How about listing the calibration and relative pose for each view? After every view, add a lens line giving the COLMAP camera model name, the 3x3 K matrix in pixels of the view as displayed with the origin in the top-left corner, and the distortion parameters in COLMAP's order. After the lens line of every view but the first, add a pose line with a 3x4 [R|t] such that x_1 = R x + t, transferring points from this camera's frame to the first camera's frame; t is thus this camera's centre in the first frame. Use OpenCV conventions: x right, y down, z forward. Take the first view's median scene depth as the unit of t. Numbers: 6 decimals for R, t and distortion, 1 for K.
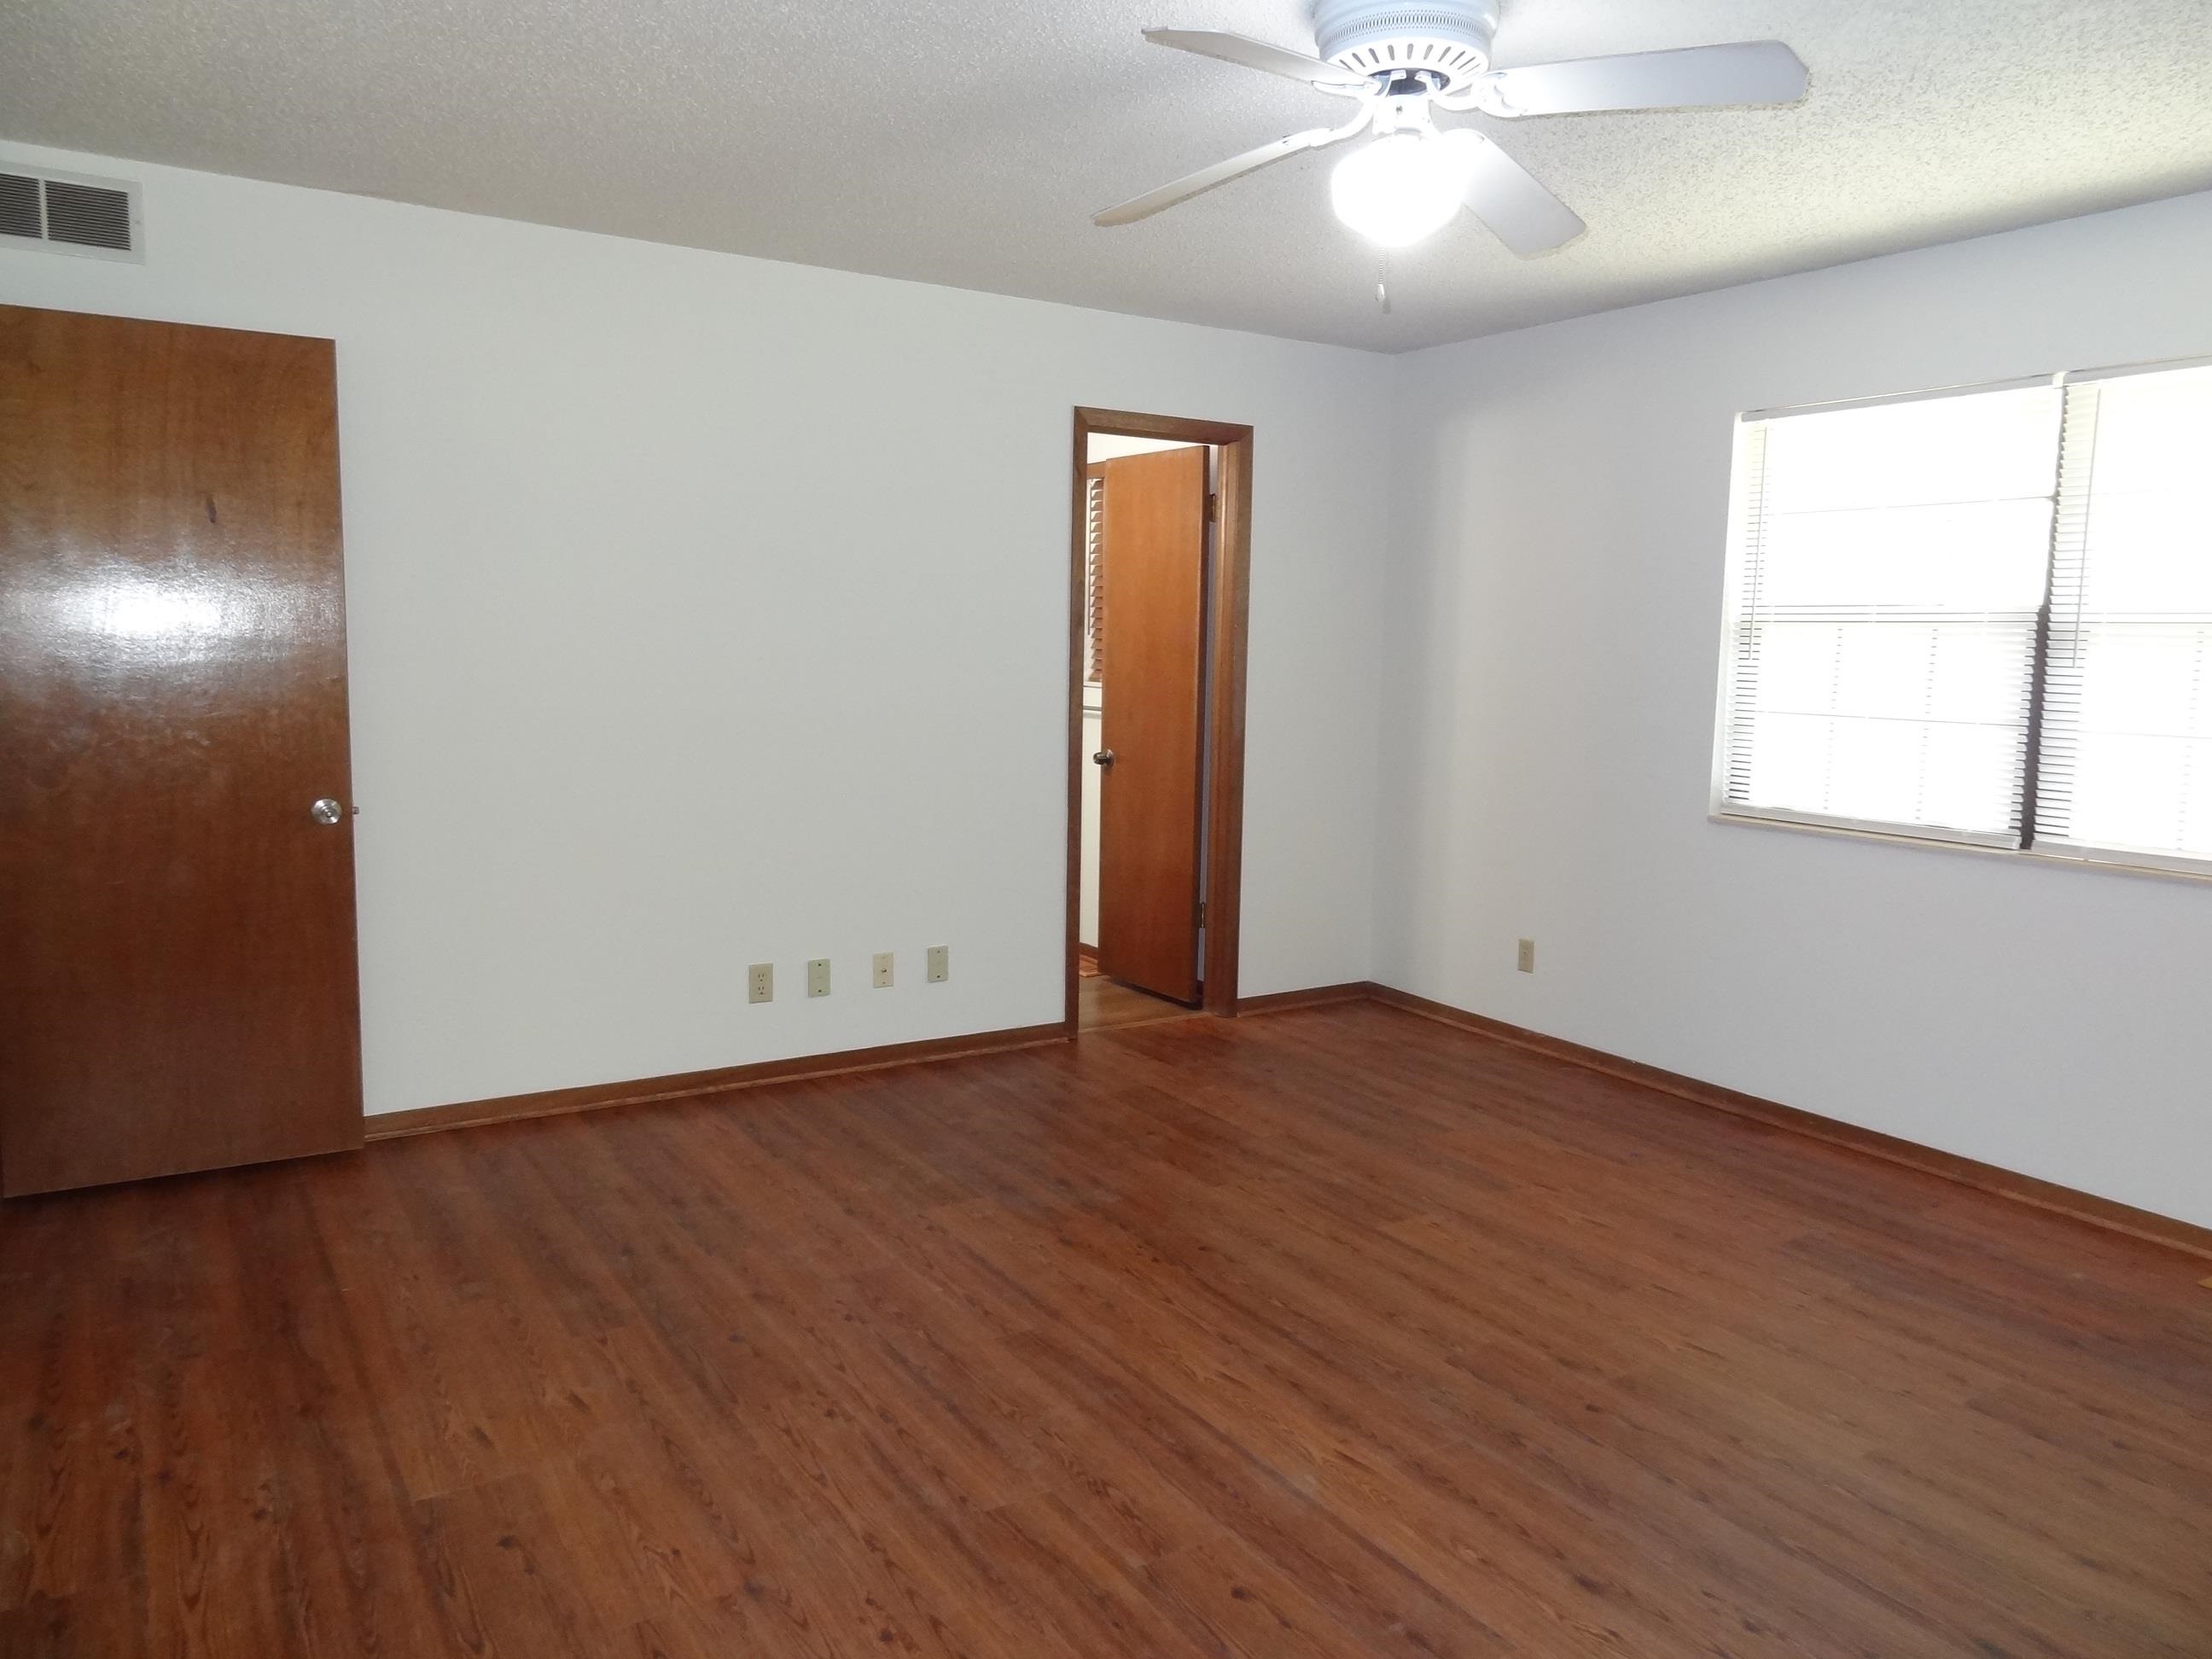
lens RADIAL K [[1547.1, 0, 1109.8], [0, 1547.1, 826.5], [0, 0, 1]] dist [0.000893, 0.008910]
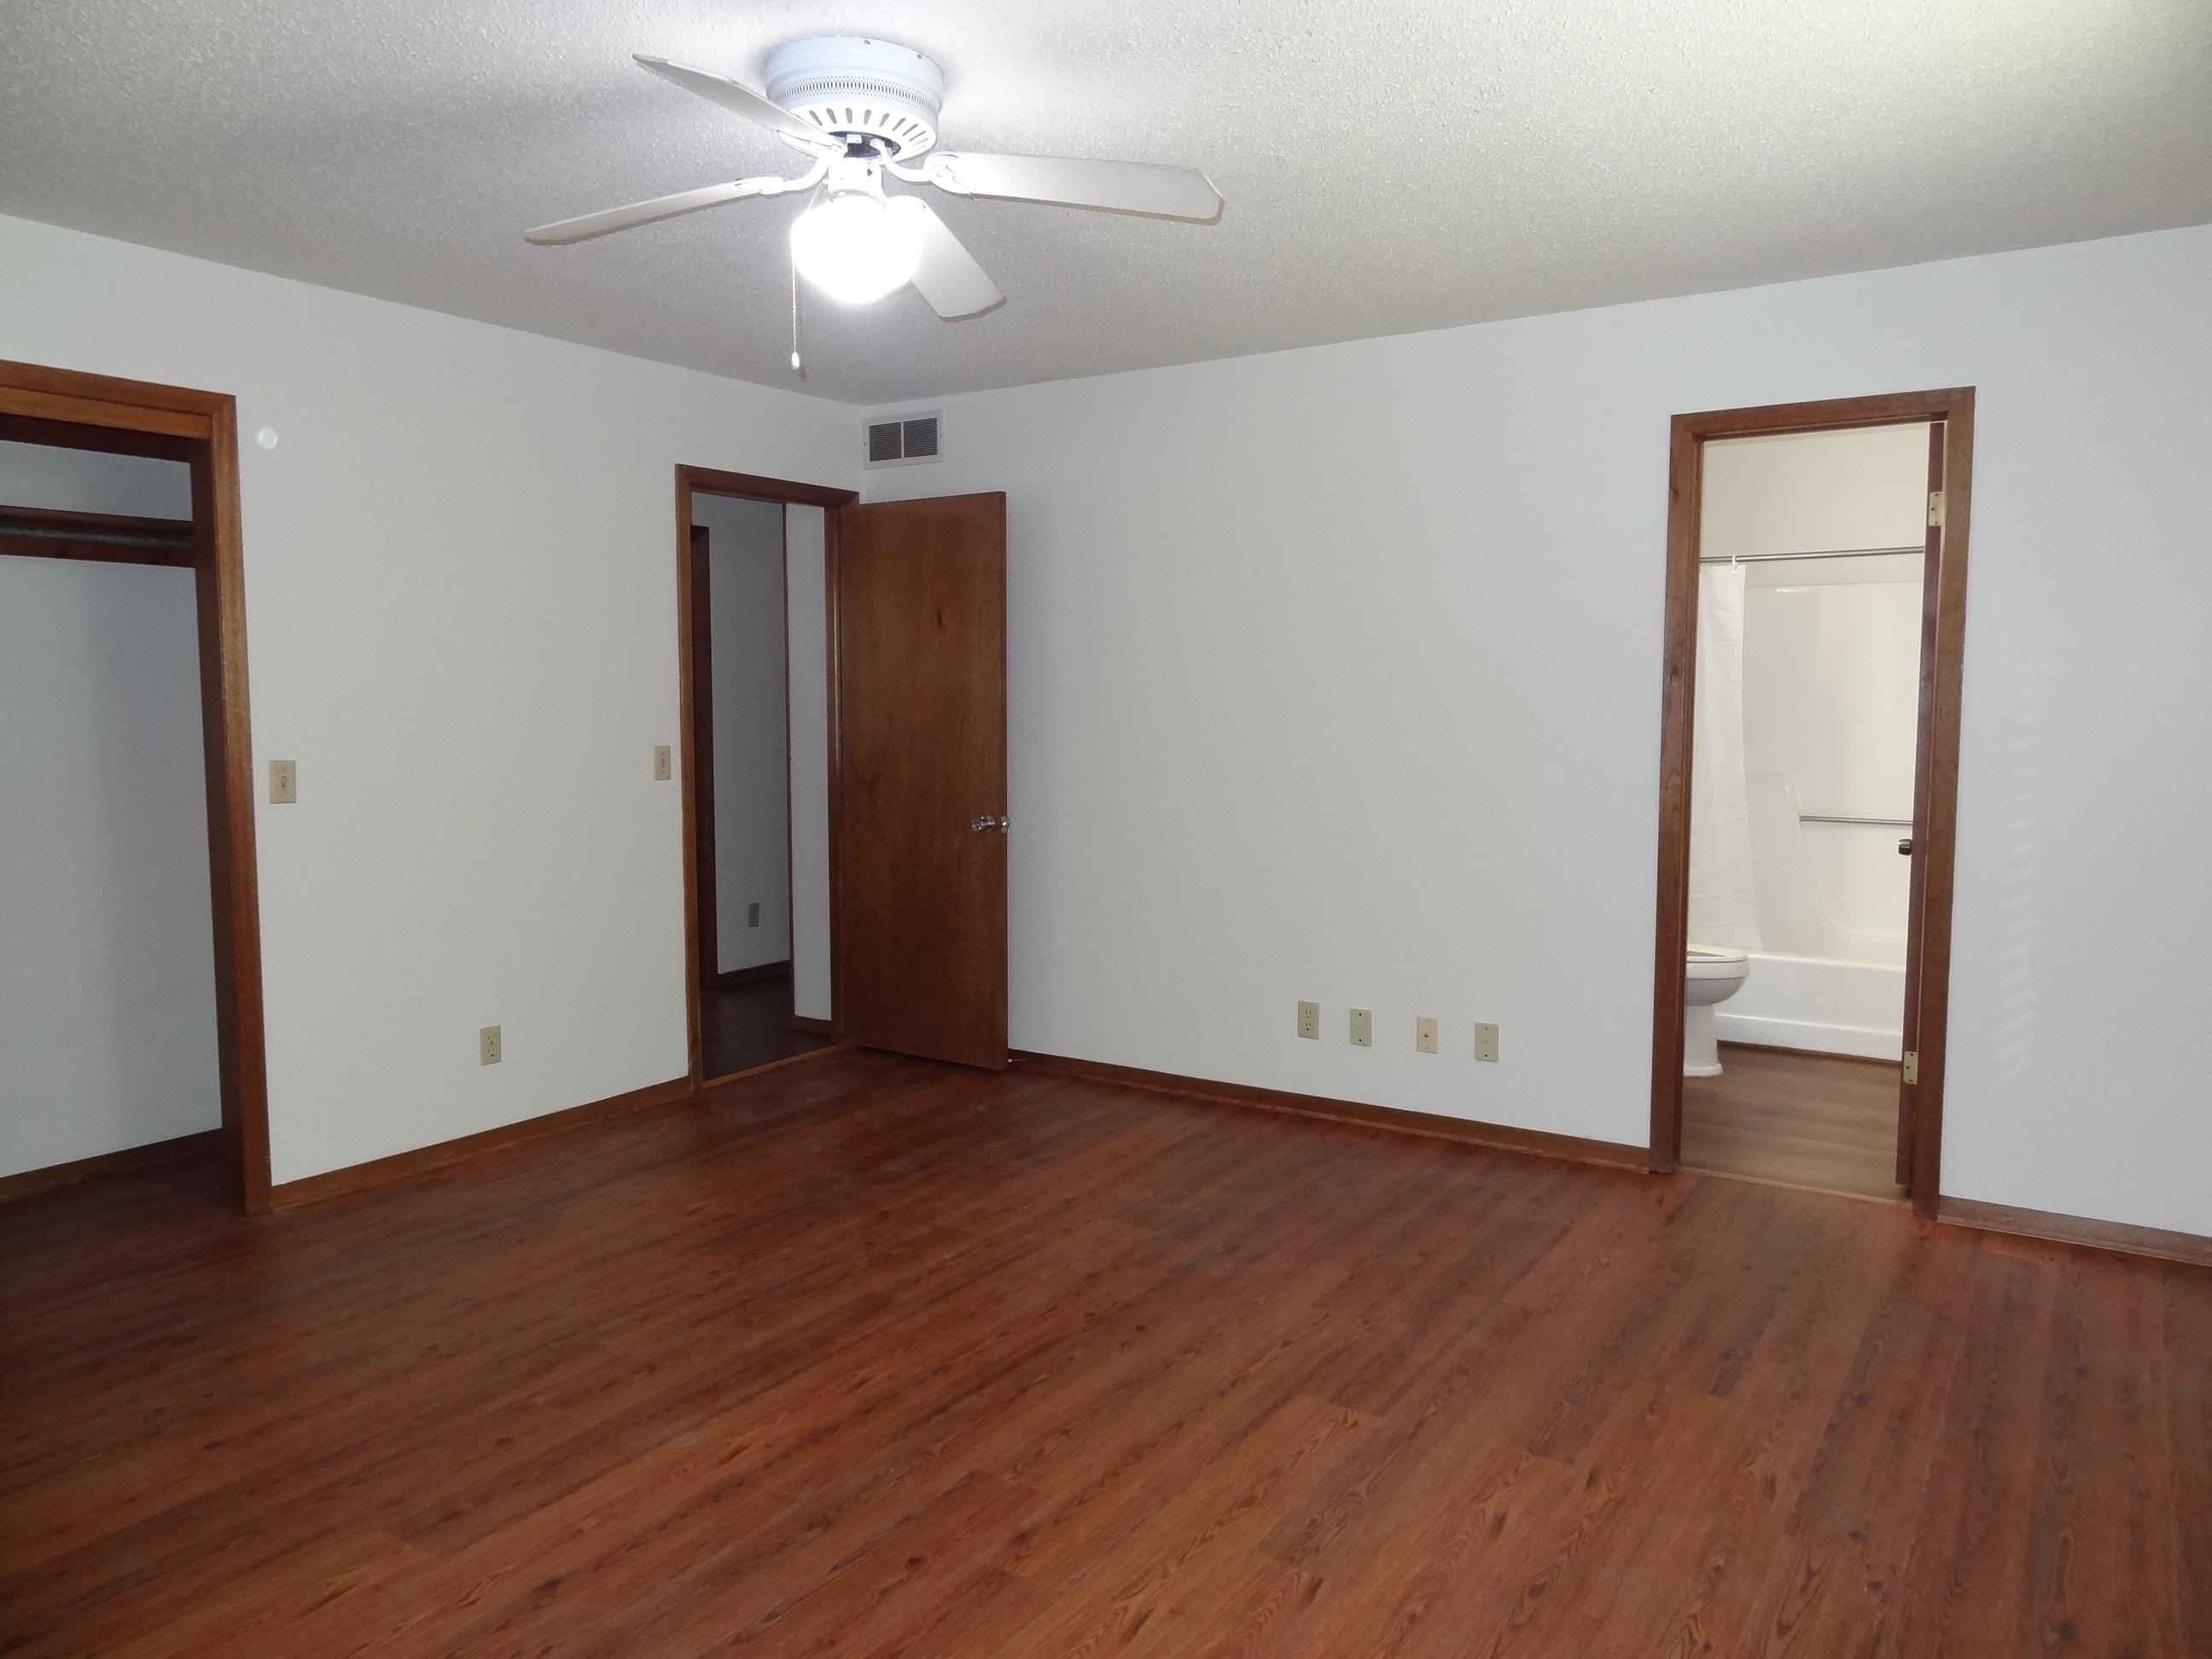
lens RADIAL K [[1547.1, 0, 1109.8], [0, 1547.1, 826.5], [0, 0, 1]] dist [0.000893, 0.008910]
pose [[0.412513, 0.061296, -0.908887, 0.935008], [-0.101364, 0.994626, 0.021073, -0.054296], [0.905294, 0.083435, 0.416510, 0.583067]]
